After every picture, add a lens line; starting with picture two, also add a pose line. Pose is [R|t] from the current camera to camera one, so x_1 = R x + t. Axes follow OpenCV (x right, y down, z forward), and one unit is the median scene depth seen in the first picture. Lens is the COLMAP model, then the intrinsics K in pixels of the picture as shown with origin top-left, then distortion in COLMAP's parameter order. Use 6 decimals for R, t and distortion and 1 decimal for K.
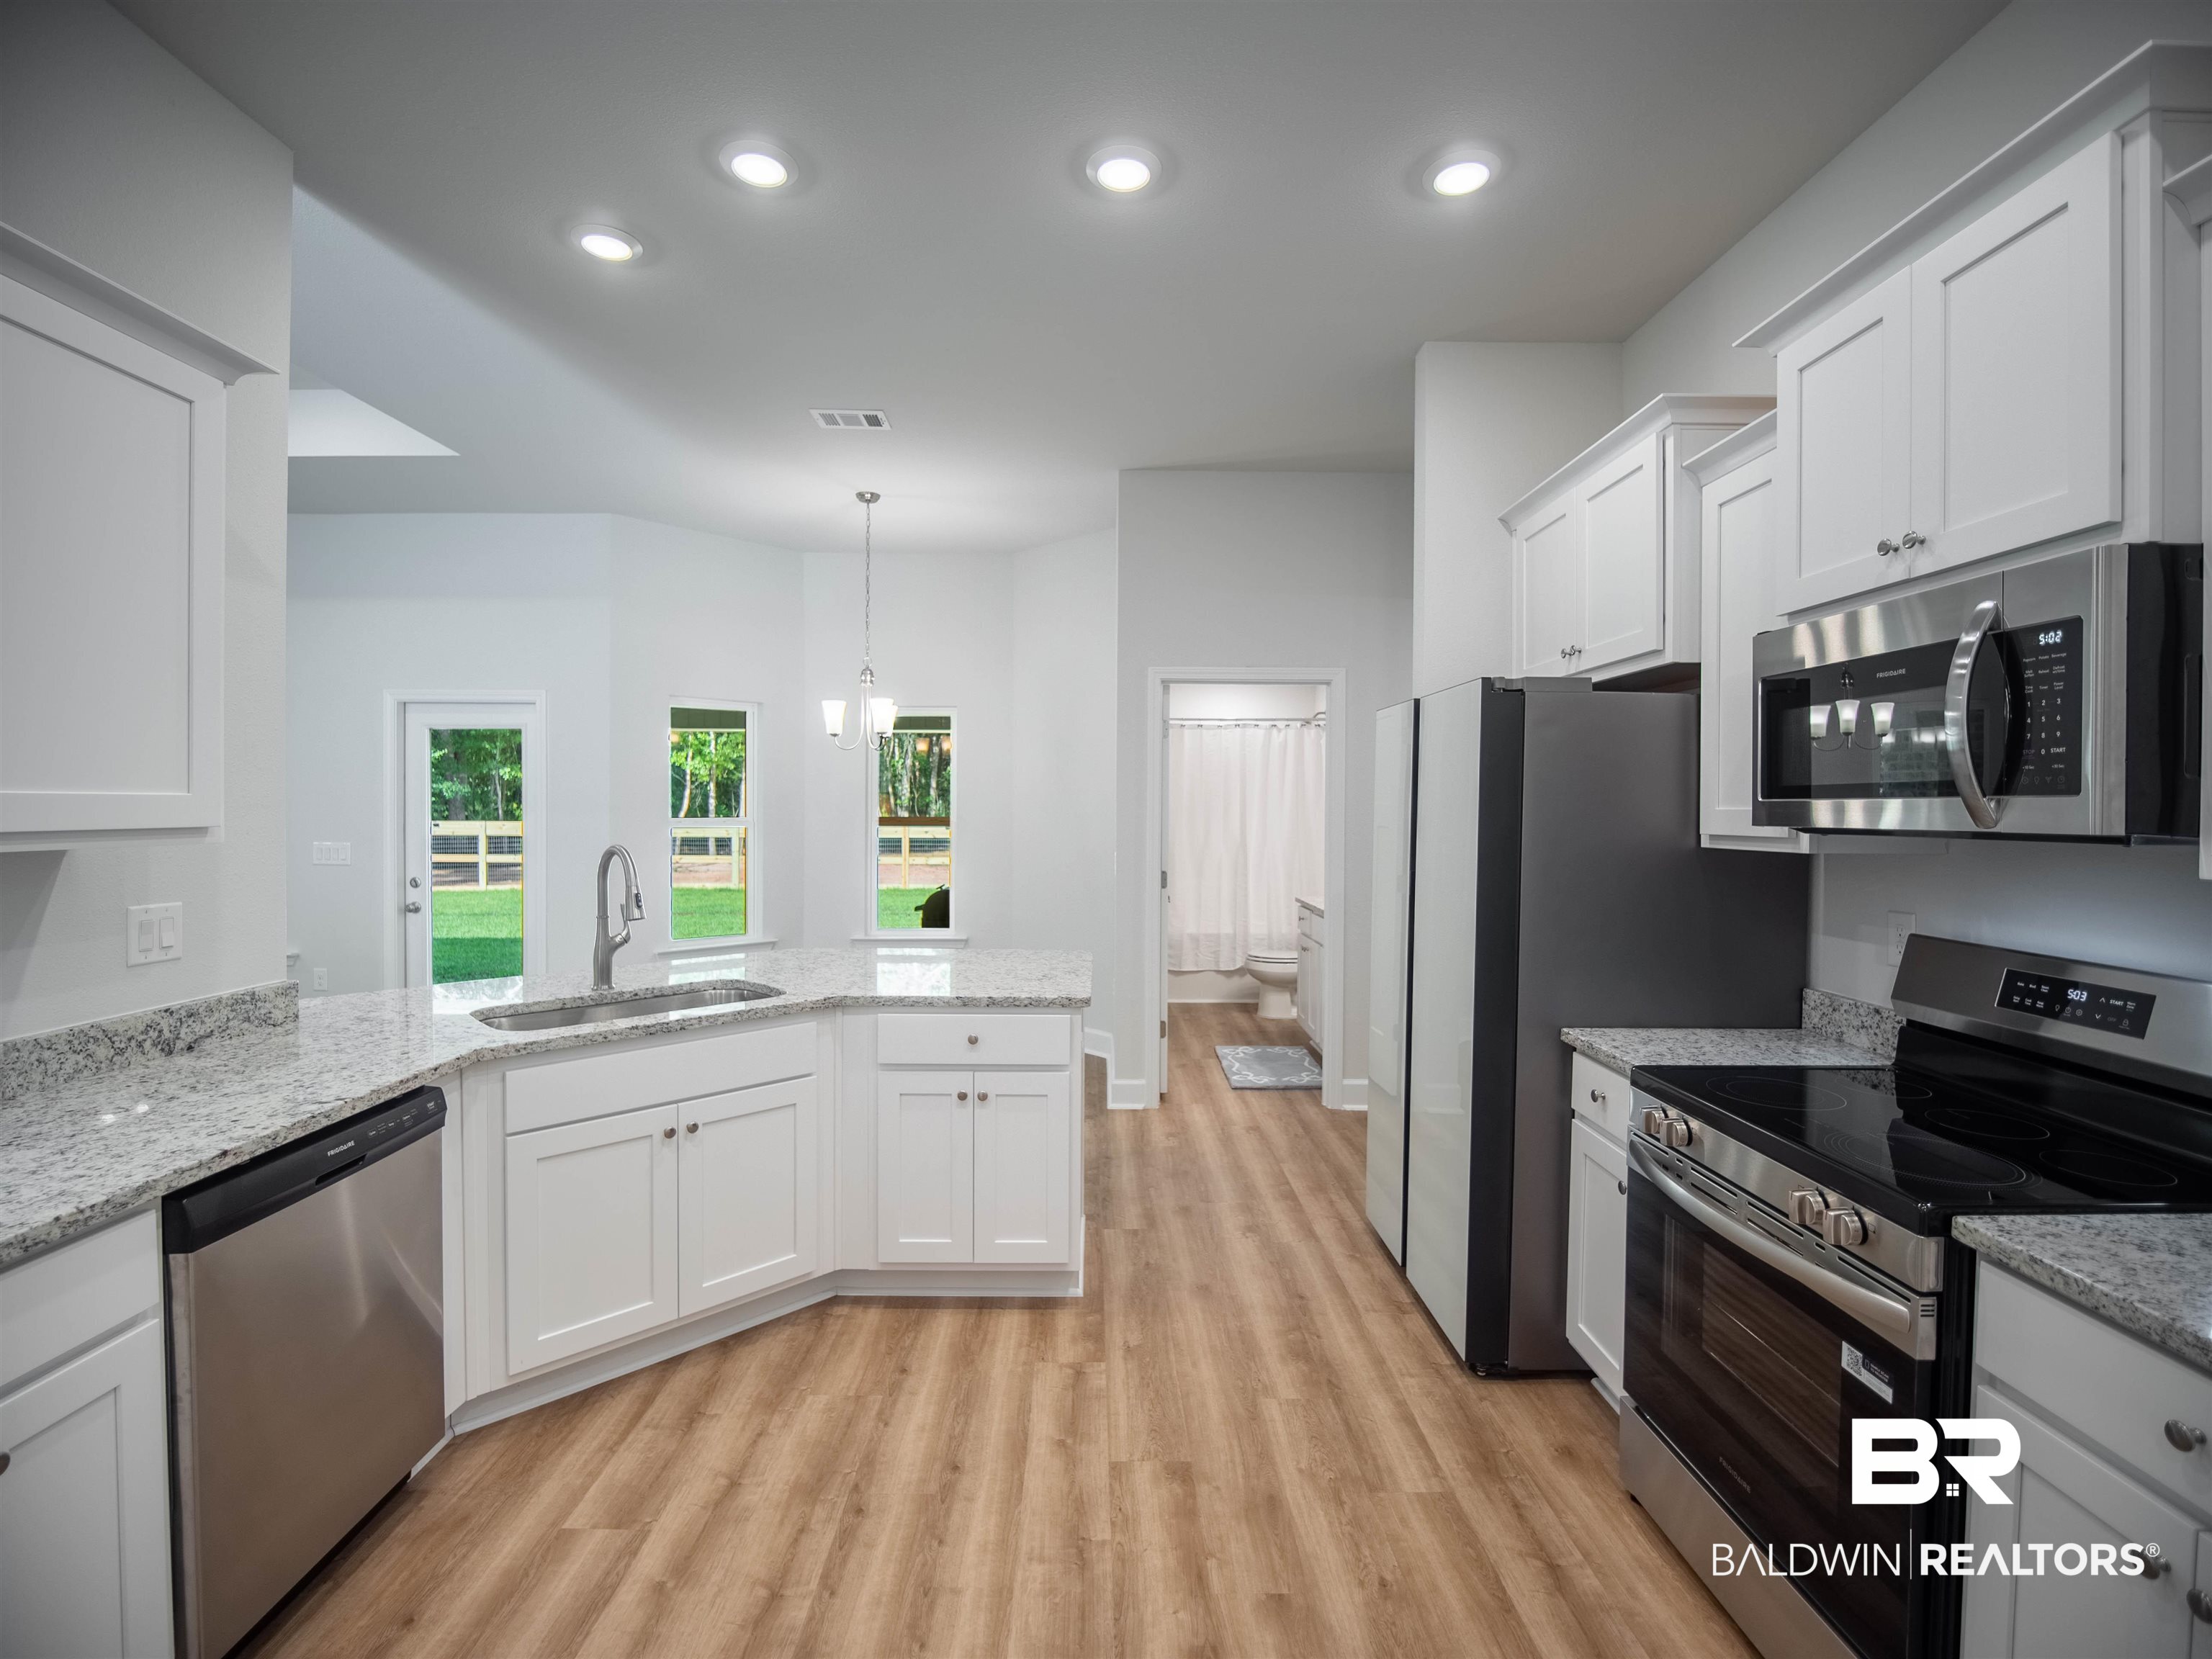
lens RADIAL K [[981.3, 0, 1103.1], [0, 981.3, 894.6], [0, 0, 1]] dist [-0.014243, 0.000068]
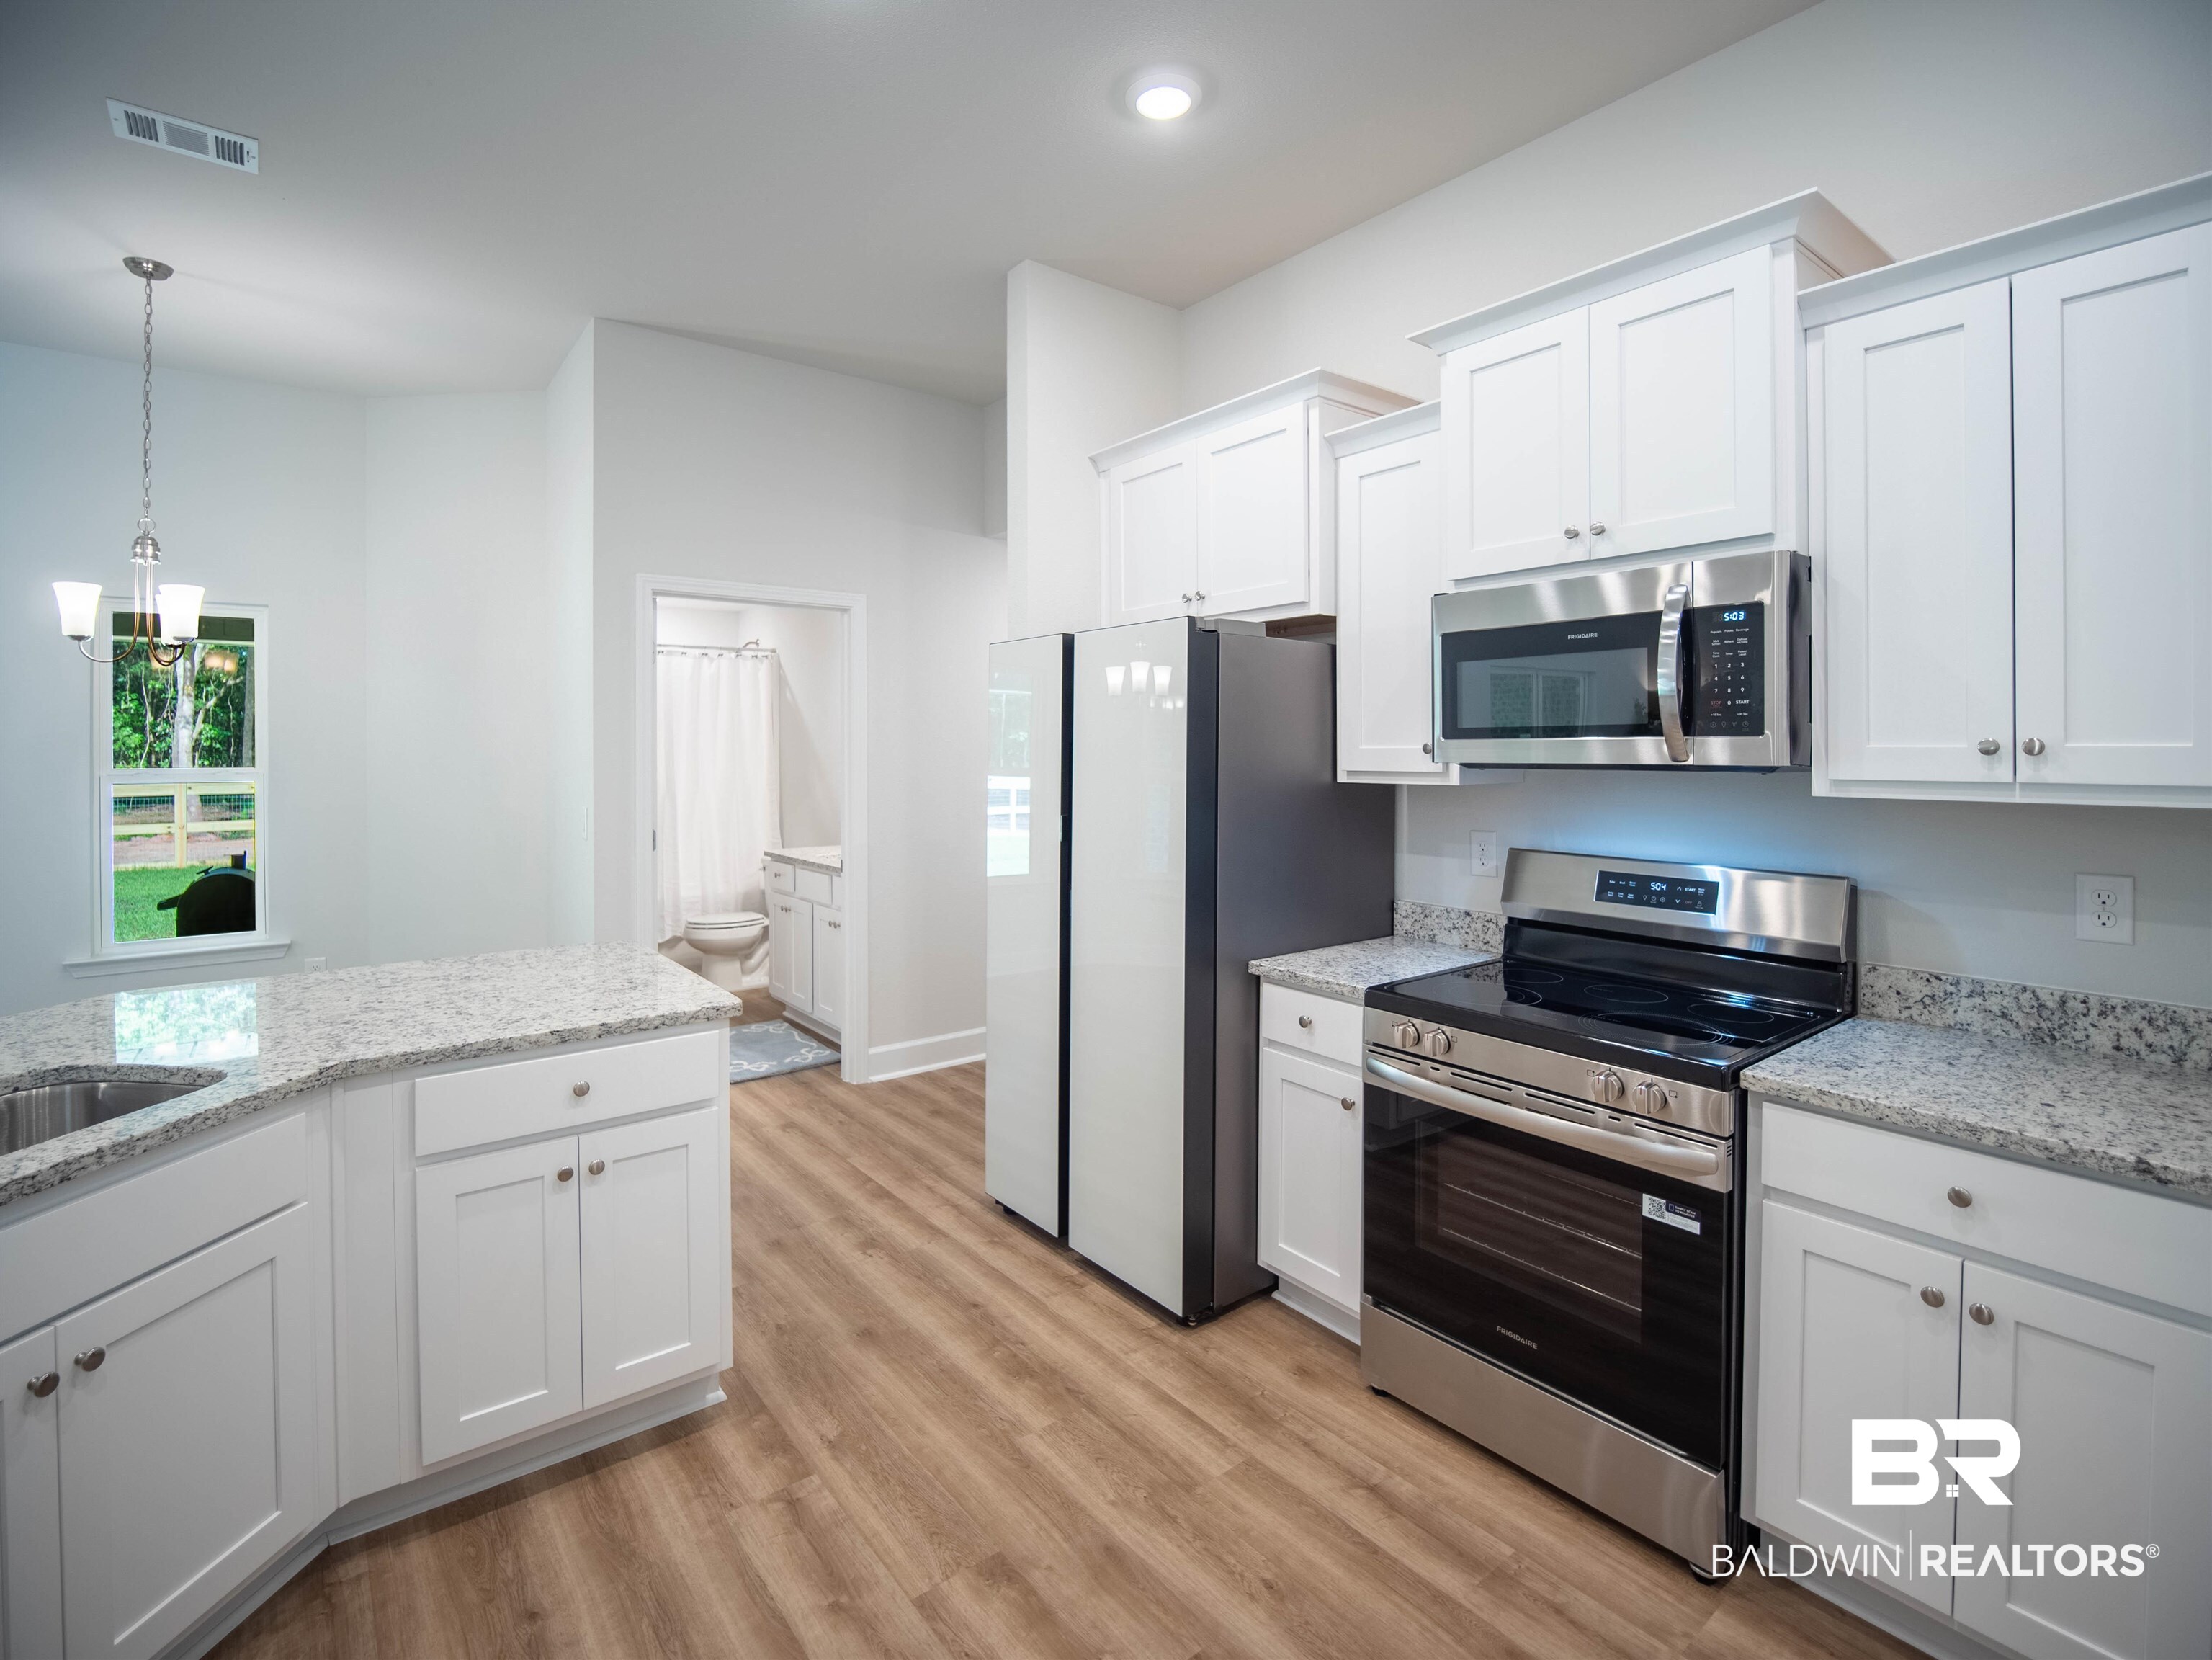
lens RADIAL K [[1029.9, 0, 1084.6], [0, 1029.9, 815.8], [0, 0, 1]] dist [-0.013972, -0.000748]
pose [[0.800709, -0.045912, 0.597292, -0.311525], [0.059211, 0.998242, -0.002645, -0.024097], [-0.596121, 0.037484, 0.802019, 0.232363]]
